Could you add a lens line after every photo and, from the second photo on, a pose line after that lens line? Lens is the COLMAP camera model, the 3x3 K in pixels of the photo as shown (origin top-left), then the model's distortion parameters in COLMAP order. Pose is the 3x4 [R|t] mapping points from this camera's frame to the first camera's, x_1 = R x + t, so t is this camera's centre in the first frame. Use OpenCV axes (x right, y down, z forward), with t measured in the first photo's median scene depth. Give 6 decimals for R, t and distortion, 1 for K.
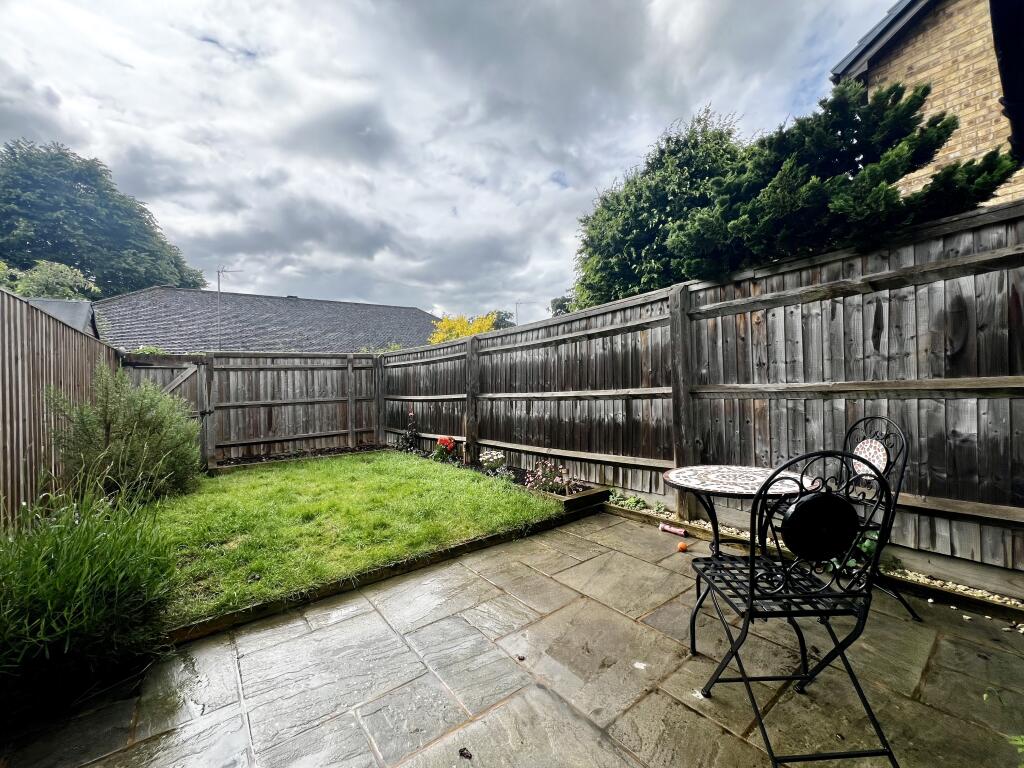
lens RADIAL K [[407.9, 0, 512.8], [0, 407.9, 378.9], [0, 0, 1]] dist [-0.002614, 0.000079]
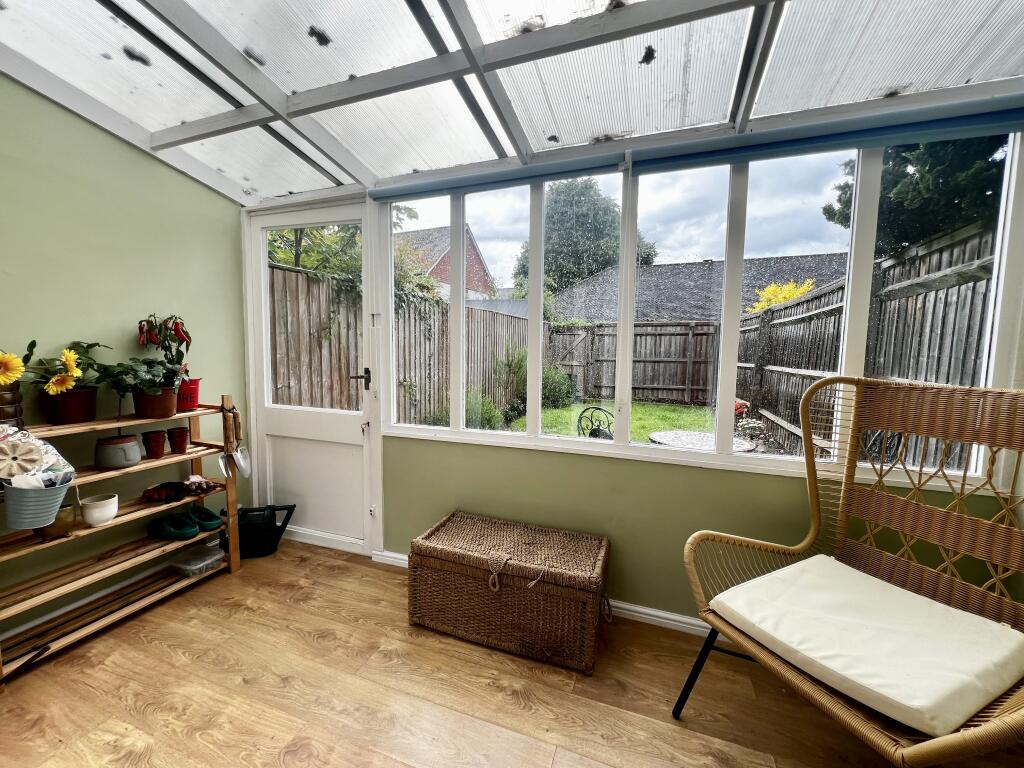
lens RADIAL K [[407.9, 0, 509.7], [0, 407.9, 384.0], [0, 0, 1]] dist [-0.002614, 0.000079]
pose [[0.535237, 0.116898, -0.836574, 0.330372], [-0.015052, 0.991541, 0.128921, -0.029297], [0.844568, -0.056411, 0.532468, -0.071883]]
